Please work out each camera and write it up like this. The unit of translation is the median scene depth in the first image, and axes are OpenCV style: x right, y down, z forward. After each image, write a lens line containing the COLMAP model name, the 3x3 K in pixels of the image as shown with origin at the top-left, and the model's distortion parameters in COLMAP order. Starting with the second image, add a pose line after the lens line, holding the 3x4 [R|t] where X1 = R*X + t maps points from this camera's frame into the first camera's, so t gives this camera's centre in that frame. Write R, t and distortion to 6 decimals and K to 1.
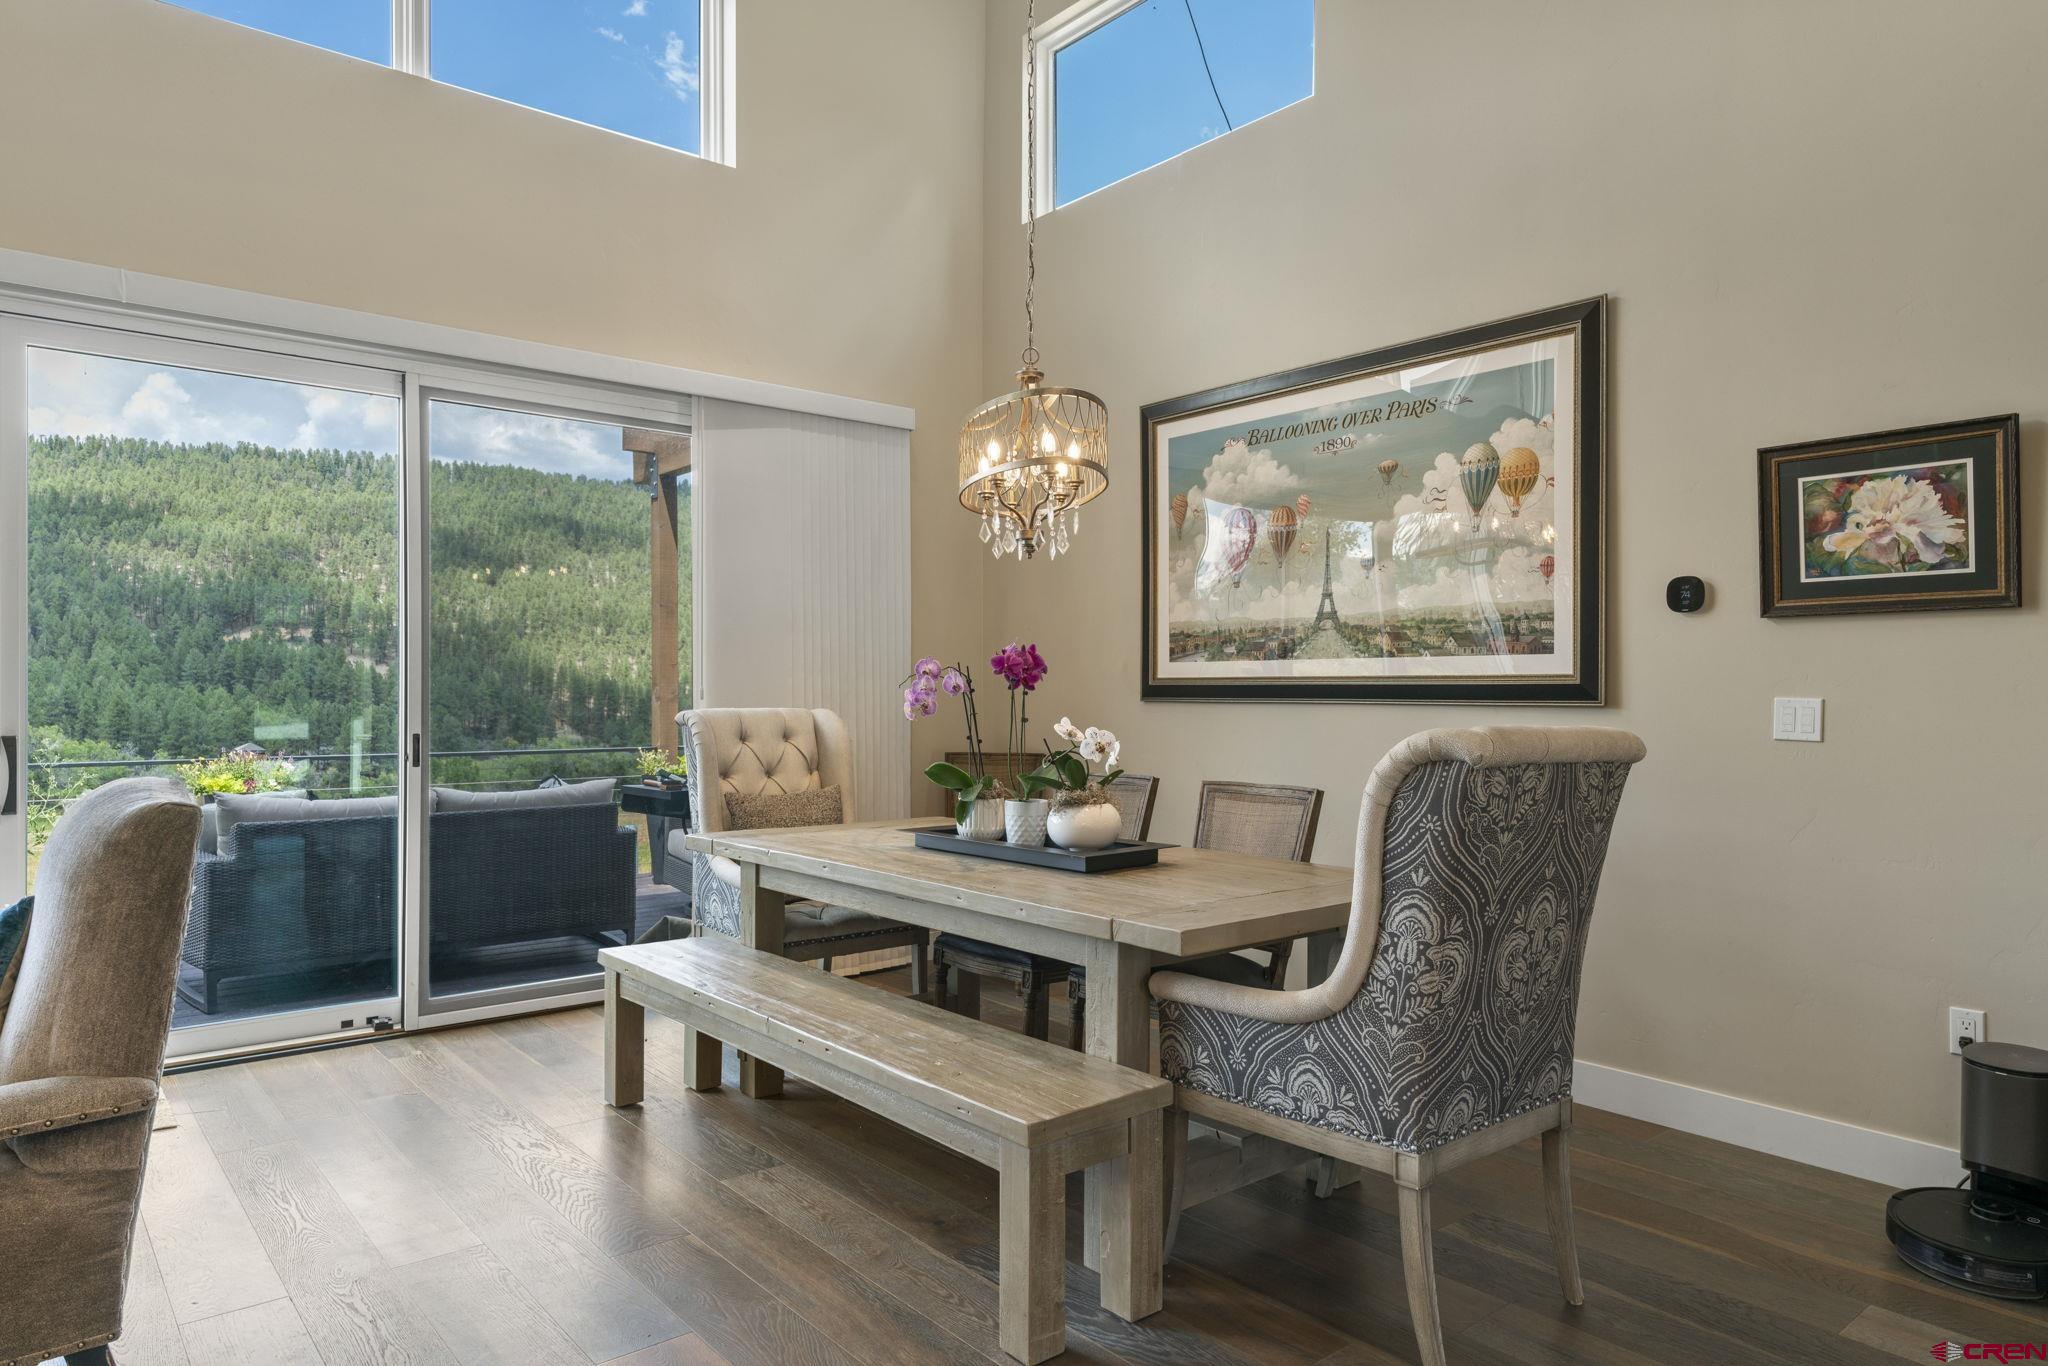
lens RADIAL K [[1258.9, 0, 1014.9], [0, 1258.9, 699.3], [0, 0, 1]] dist [0.003084, 0.002170]
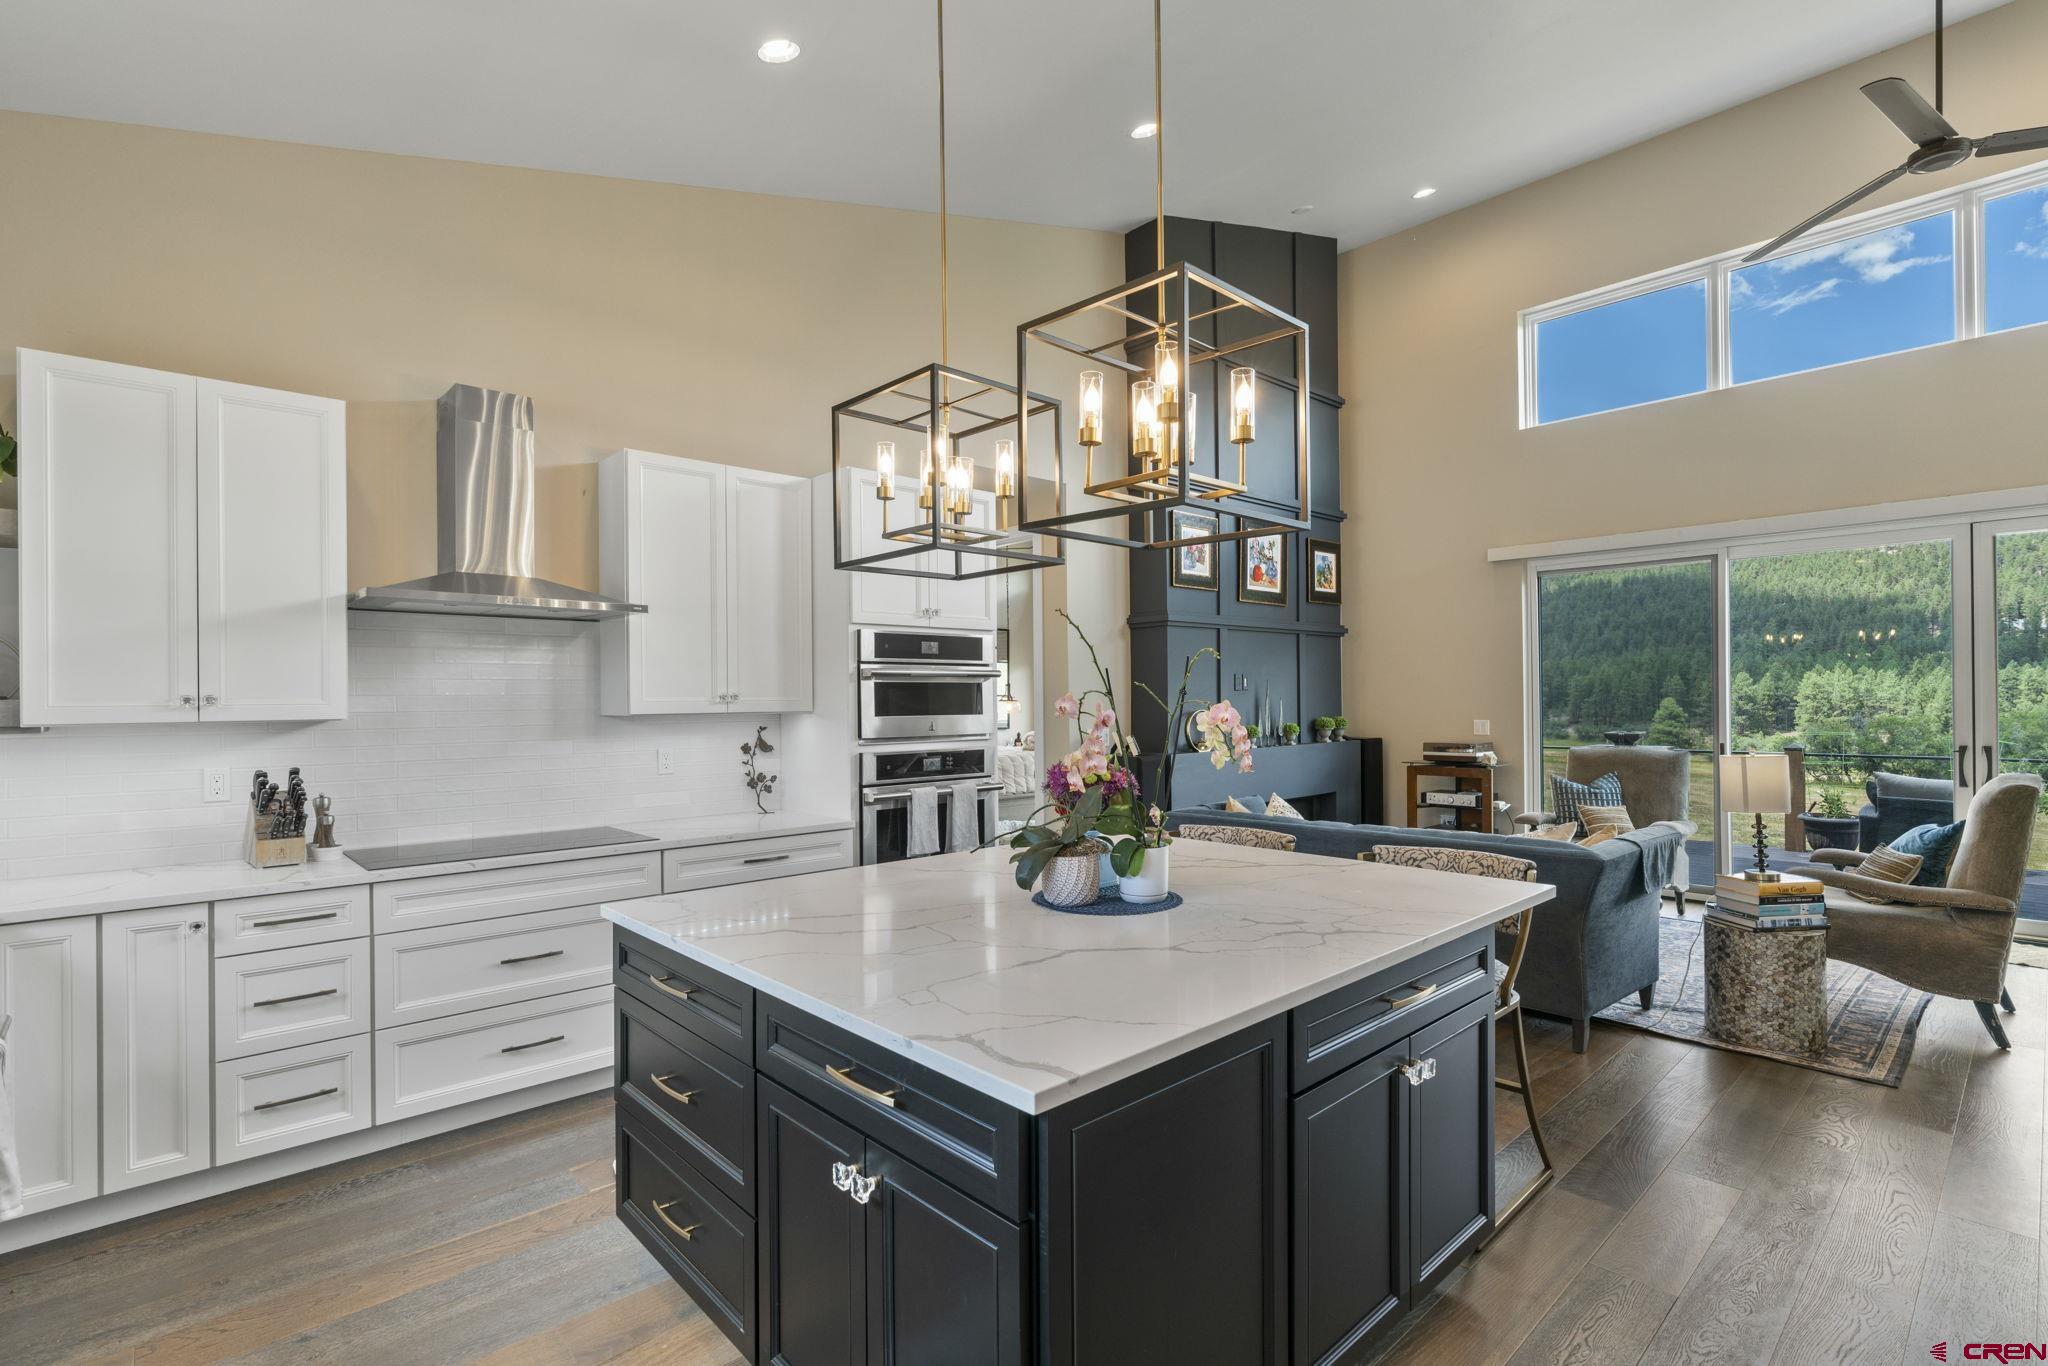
lens RADIAL K [[977.8, 0, 1011.2], [0, 977.8, 696.5], [0, 0, 1]] dist [-0.007172, 0.003952]
pose [[0.060390, -0.005713, -0.998159, 0.495922], [0.006112, 0.999967, -0.005354, -0.040038], [0.998156, -0.005778, 0.060423, -0.473311]]
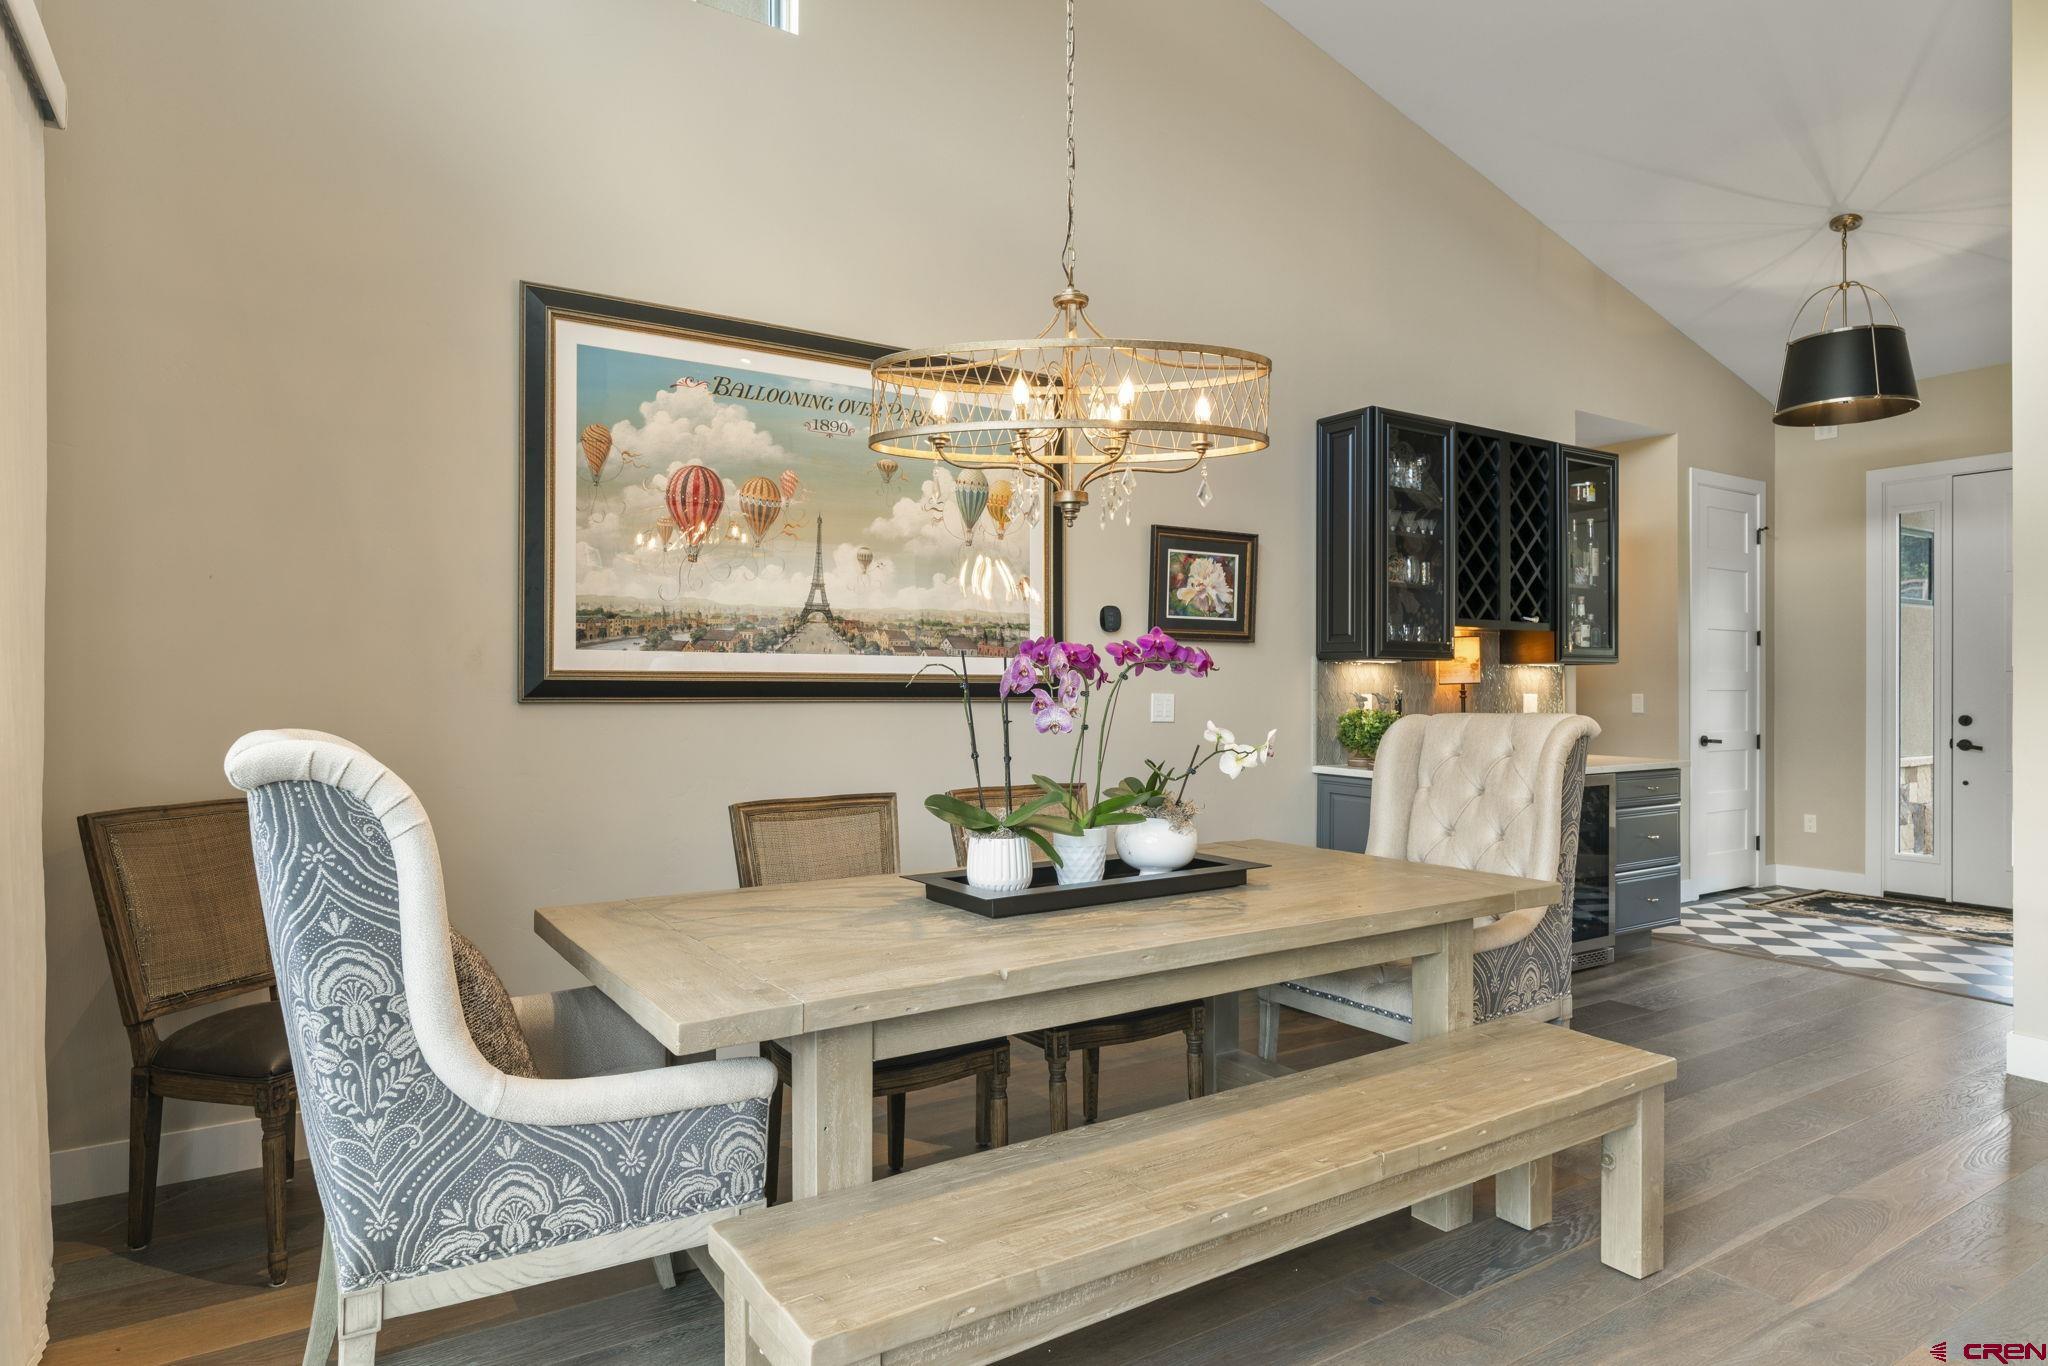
lens RADIAL K [[1167.4, 0, 1040.2], [0, 1167.4, 667.9], [0, 0, 1]] dist [0.002729, 0.000369]
pose [[0.116848, 0.022562, 0.992894, -0.597205], [0.007958, 0.999689, -0.023653, -0.000543], [-0.993118, 0.010665, 0.116632, 0.755455]]
